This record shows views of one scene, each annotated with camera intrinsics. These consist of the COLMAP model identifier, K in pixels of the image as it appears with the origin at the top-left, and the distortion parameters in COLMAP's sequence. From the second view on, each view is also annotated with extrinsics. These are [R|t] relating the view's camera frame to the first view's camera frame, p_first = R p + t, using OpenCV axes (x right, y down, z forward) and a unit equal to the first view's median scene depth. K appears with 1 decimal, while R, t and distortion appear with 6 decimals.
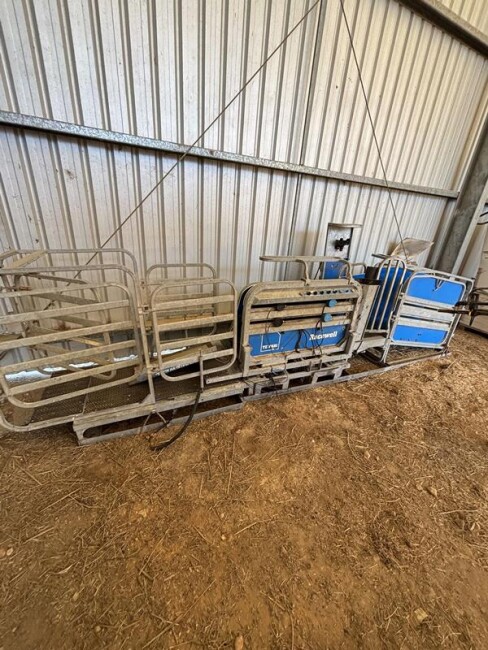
lens RADIAL K [[259.6, 0, 243.1], [0, 259.6, 323.4], [0, 0, 1]] dist [0.000927, 0.000095]
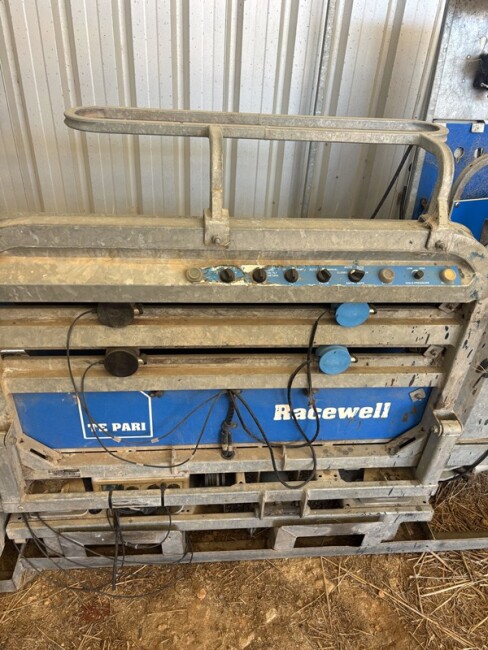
lens RADIAL K [[495.5, 0, 244.4], [0, 495.5, 326.5], [0, 0, 1]] dist [0.026248, -0.000586]
pose [[0.953328, 0.149494, -0.262332, 0.365978], [-0.106590, 0.979517, 0.170837, -0.135988], [0.282498, -0.134902, 0.949735, 0.486097]]
